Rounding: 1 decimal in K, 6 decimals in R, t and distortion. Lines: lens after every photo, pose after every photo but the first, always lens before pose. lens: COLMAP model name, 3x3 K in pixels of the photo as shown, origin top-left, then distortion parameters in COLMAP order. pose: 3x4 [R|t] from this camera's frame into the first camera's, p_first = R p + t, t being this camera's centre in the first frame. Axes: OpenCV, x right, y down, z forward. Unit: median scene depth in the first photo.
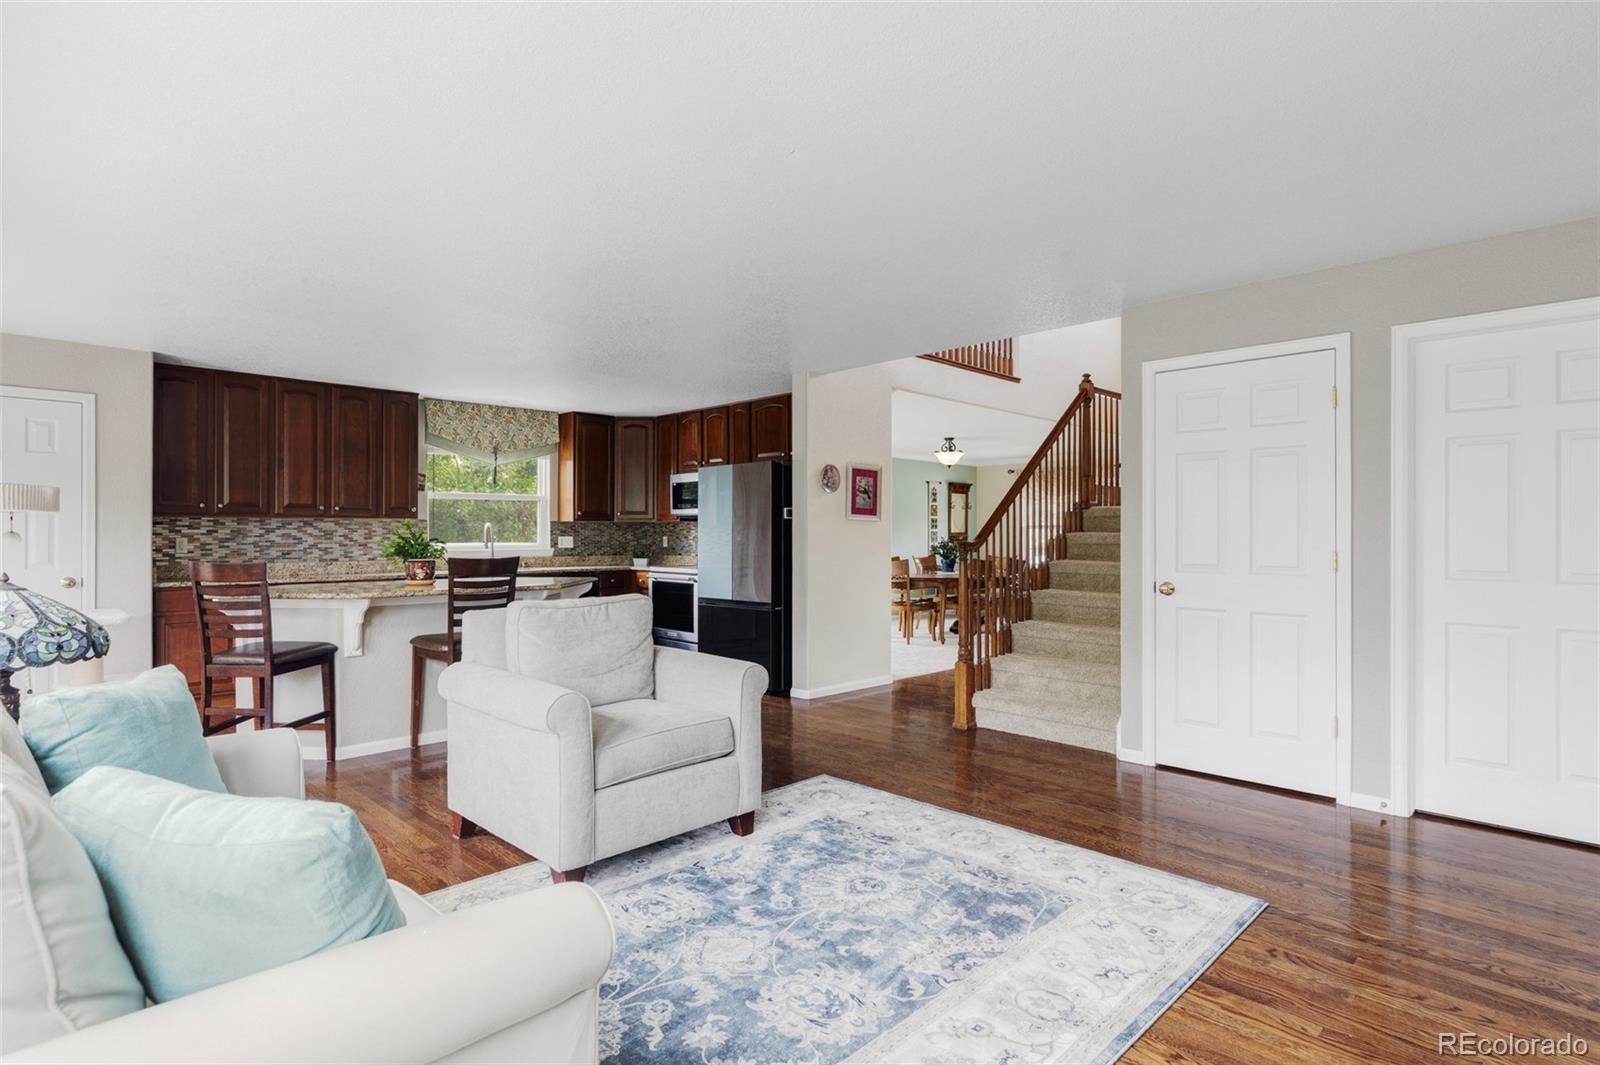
lens RADIAL K [[844.9, 0, 809.5], [0, 844.9, 527.0], [0, 0, 1]] dist [0.003752, 0.002849]
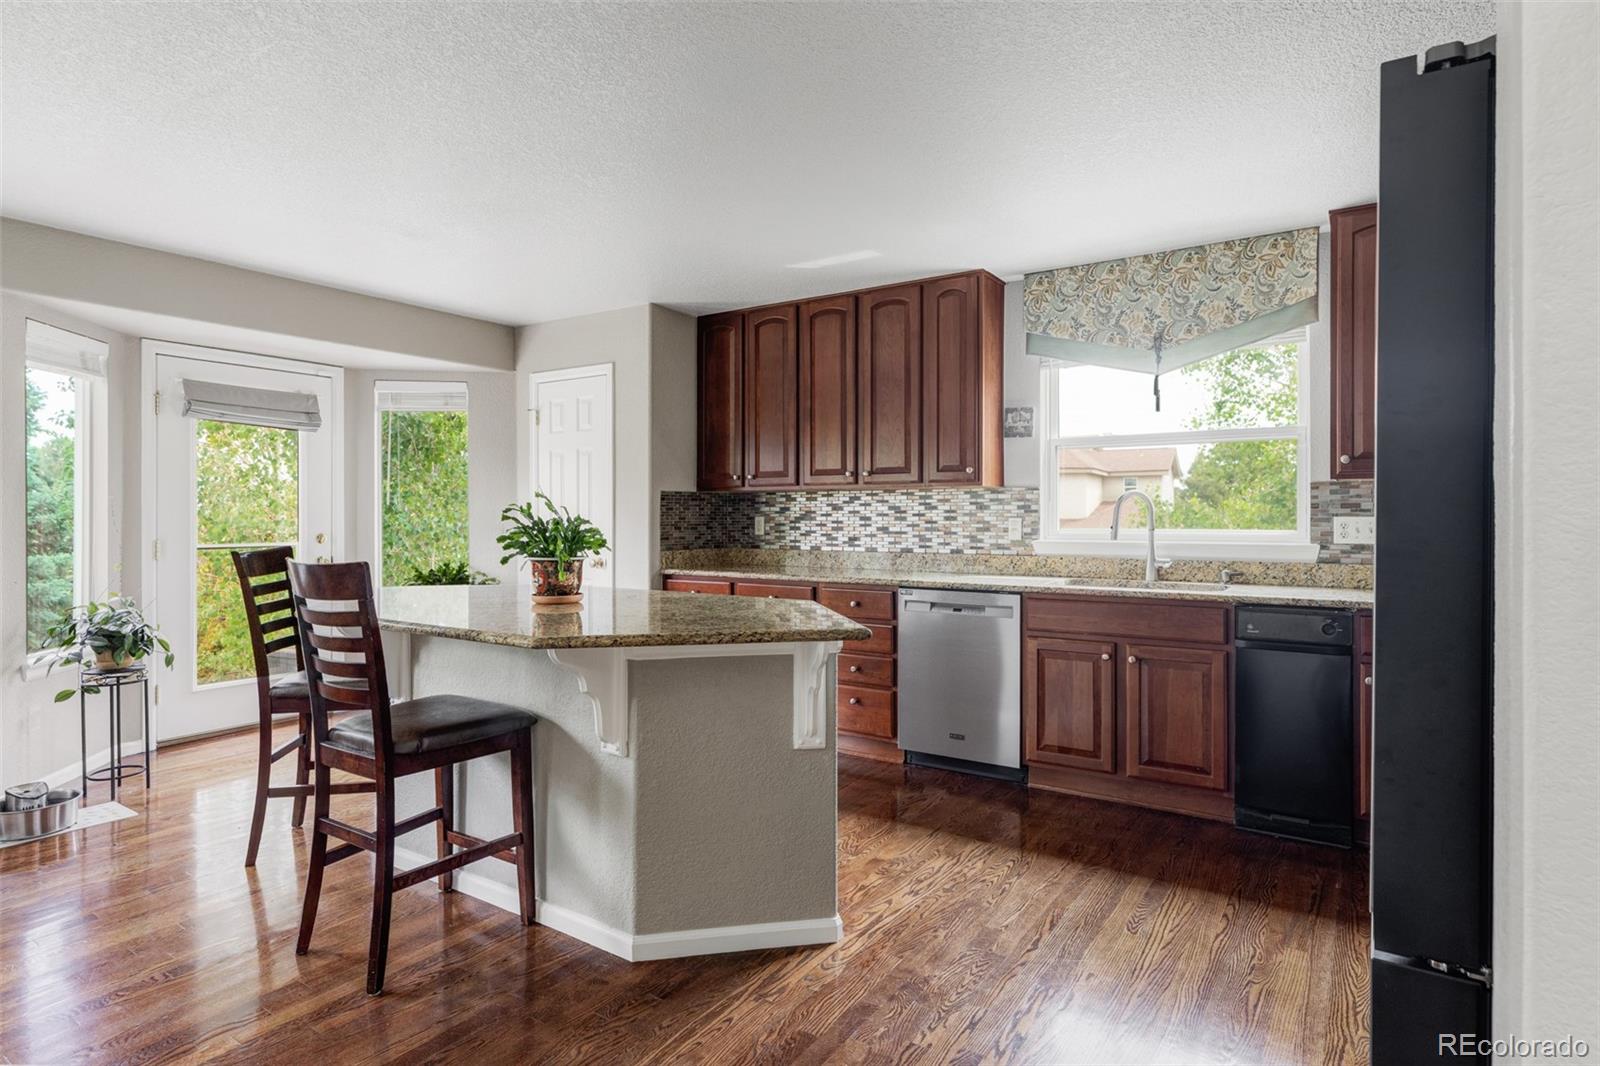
lens RADIAL K [[849.6, 0, 801.4], [0, 849.6, 504.7], [0, 0, 1]] dist [0.005376, 0.001770]
pose [[0.199652, -0.004900, -0.979855, 0.081134], [0.014006, 0.999900, -0.002147, 0.002680], [0.979767, -0.013295, 0.199700, 0.750975]]
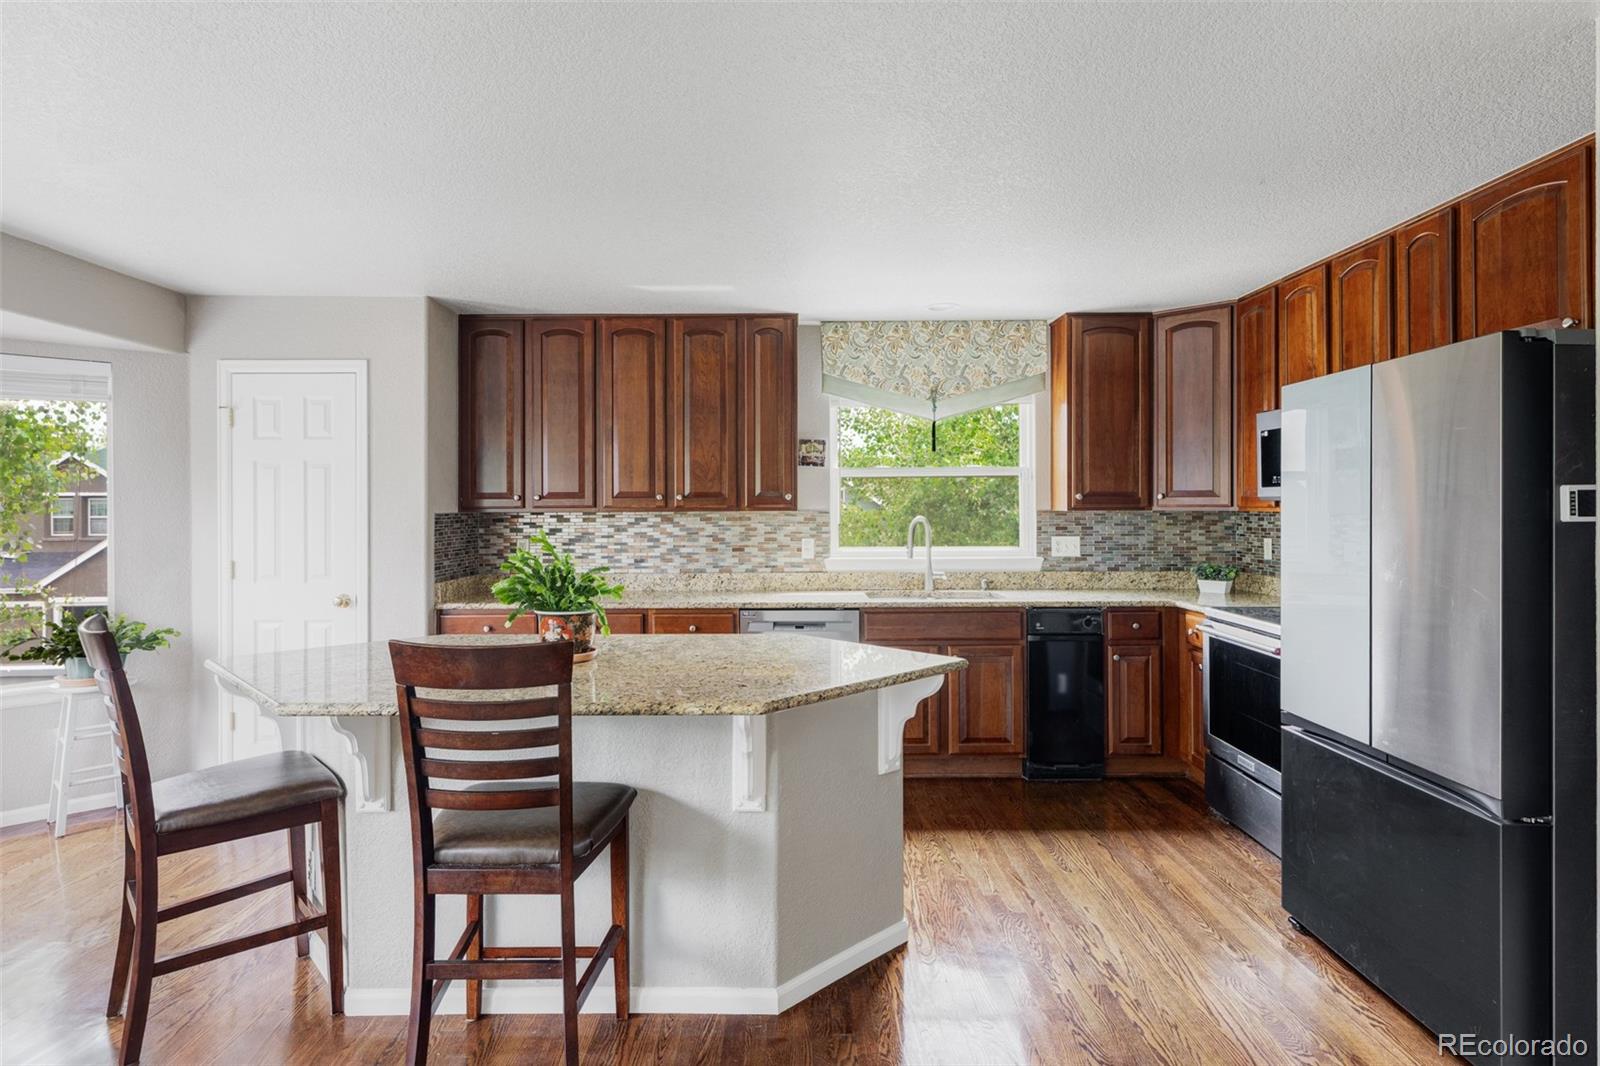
lens RADIAL K [[849.6, 0, 814.9], [0, 849.6, 500.7], [0, 0, 1]] dist [0.005376, 0.001770]
pose [[0.703736, -0.003809, -0.710451, -0.000615], [0.009300, 0.999949, 0.003851, -0.019517], [0.710400, -0.009317, 0.703736, 0.553746]]
